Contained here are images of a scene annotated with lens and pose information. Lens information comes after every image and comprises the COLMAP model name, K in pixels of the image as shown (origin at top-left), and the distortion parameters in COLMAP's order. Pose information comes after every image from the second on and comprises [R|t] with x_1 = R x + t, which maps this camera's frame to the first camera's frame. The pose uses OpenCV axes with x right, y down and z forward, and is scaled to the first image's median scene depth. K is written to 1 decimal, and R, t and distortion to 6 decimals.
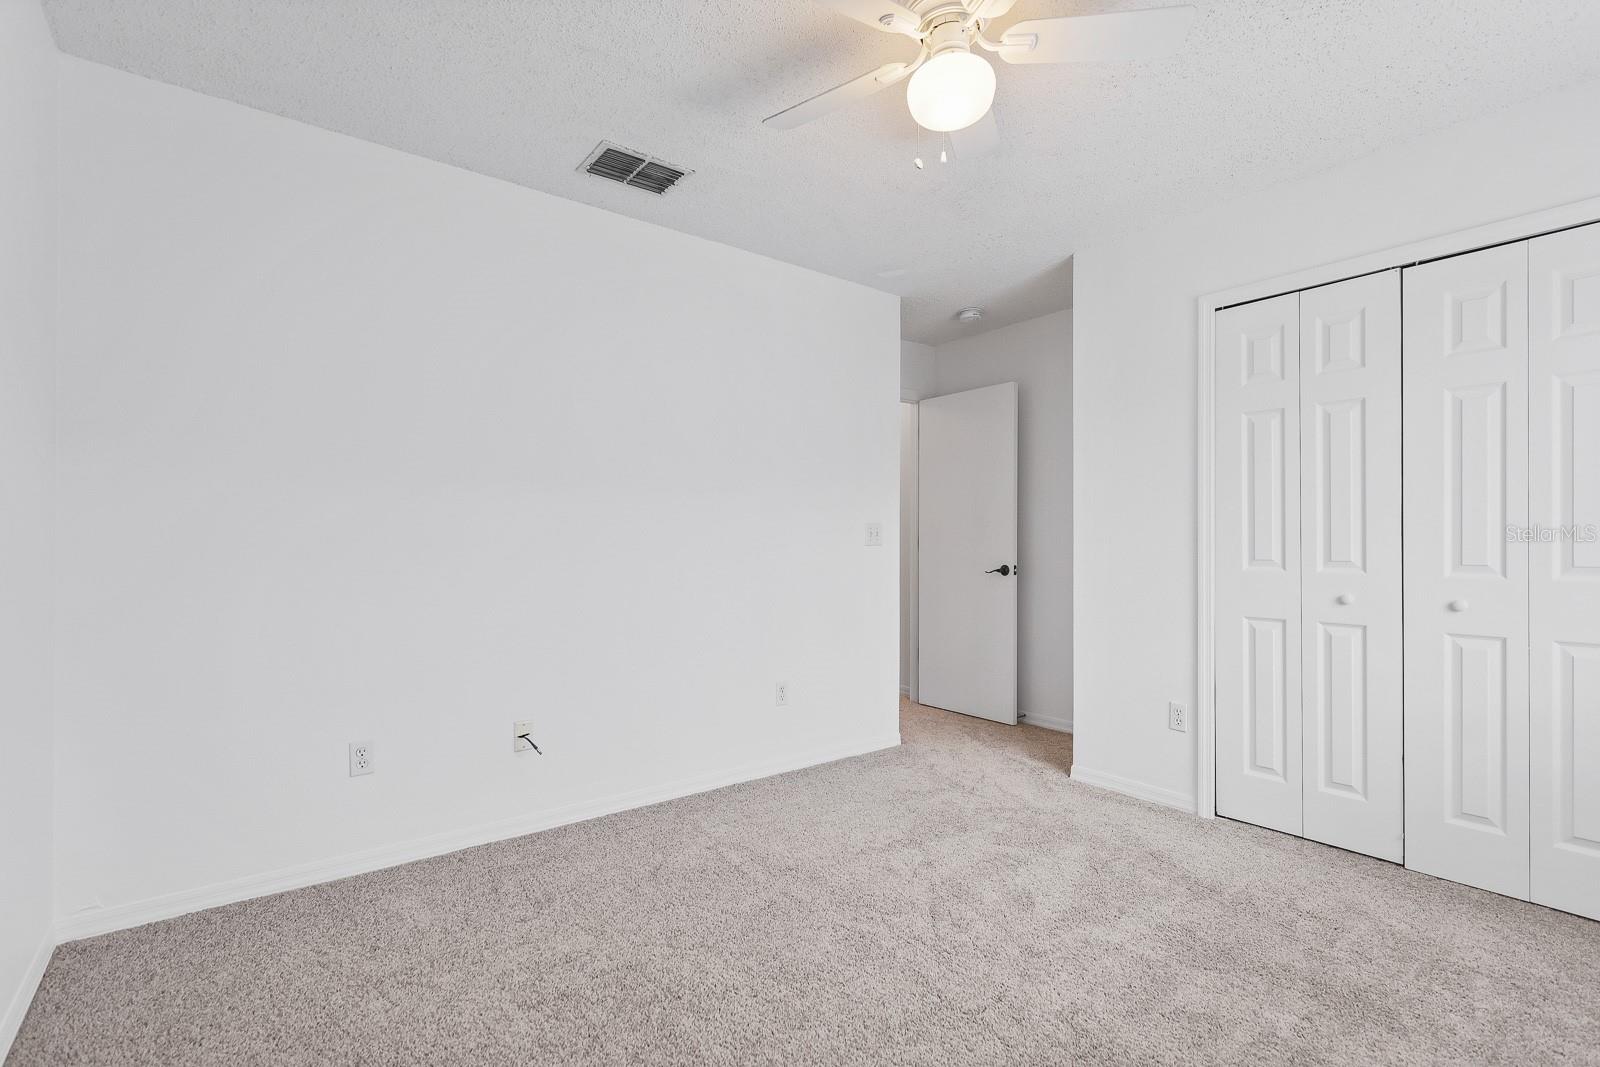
lens RADIAL K [[722.3, 0, 773.3], [0, 722.3, 520.7], [0, 0, 1]] dist [-0.000638, -0.000008]
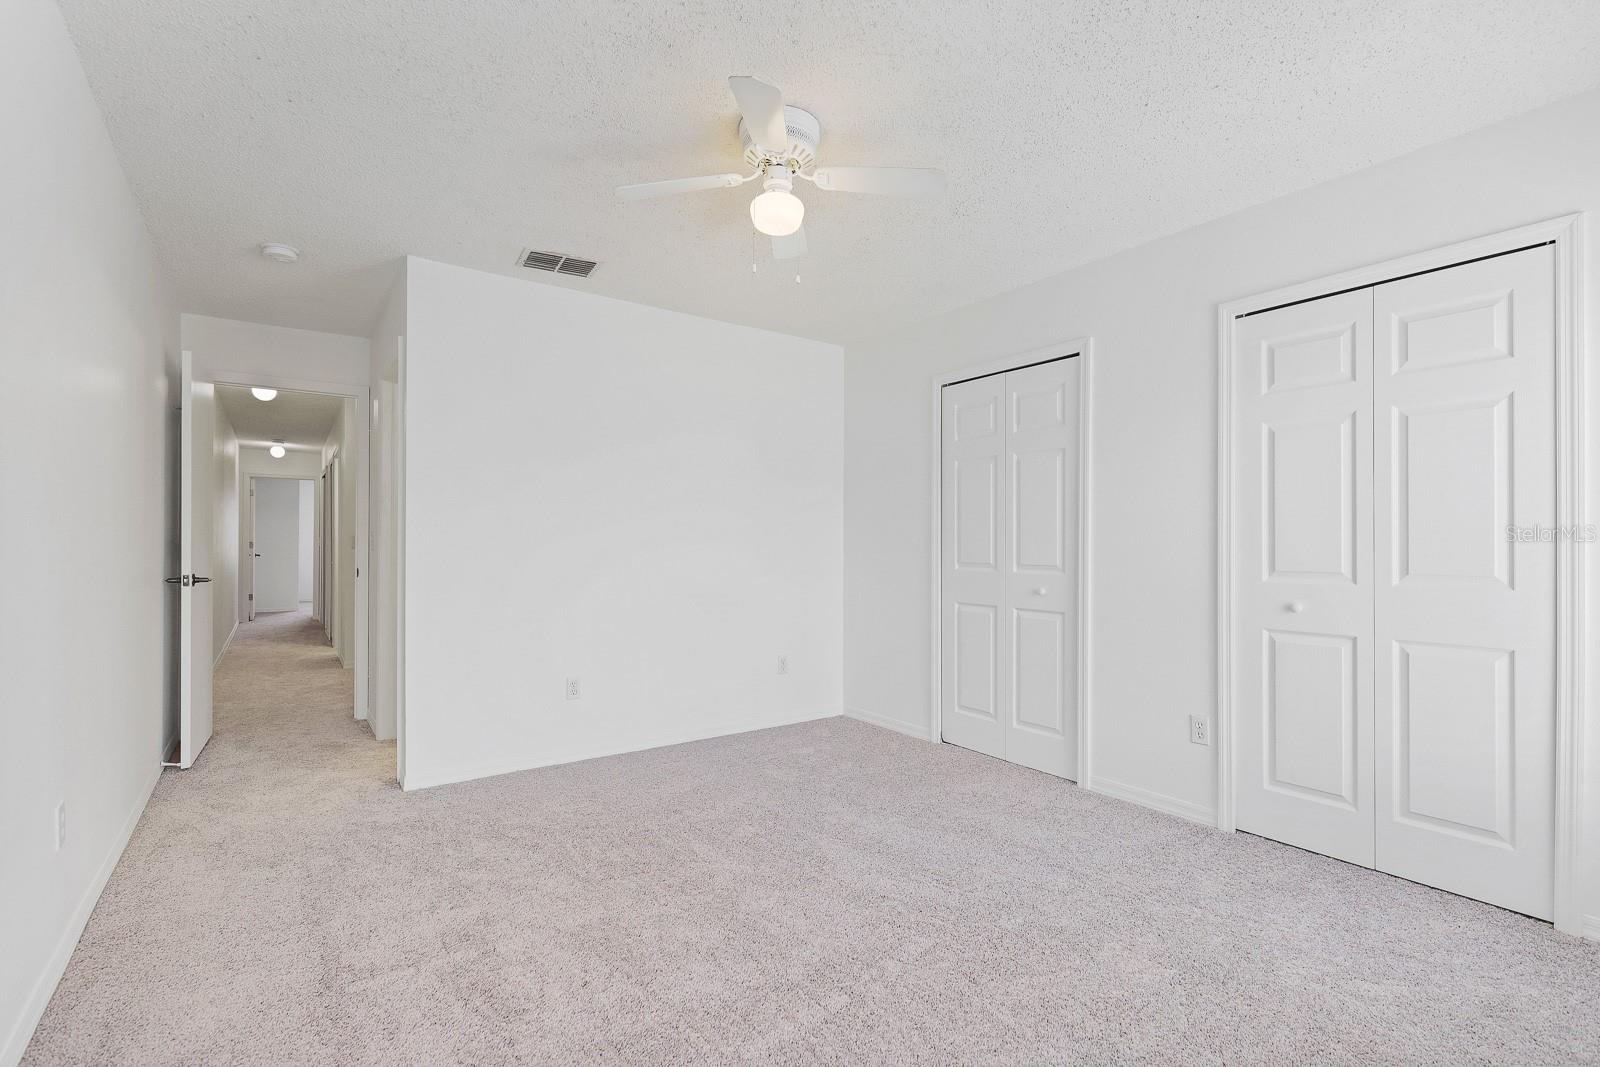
lens RADIAL K [[747.0, 0, 800.0], [0, 747.0, 533.5], [0, 0, 1]] dist [0.031384, -0.000216]
pose [[0.999922, 0.002159, -0.012326, 0.149872], [-0.002098, 0.999986, 0.004934, -0.004069], [0.012337, -0.004907, 0.999912, -0.202284]]
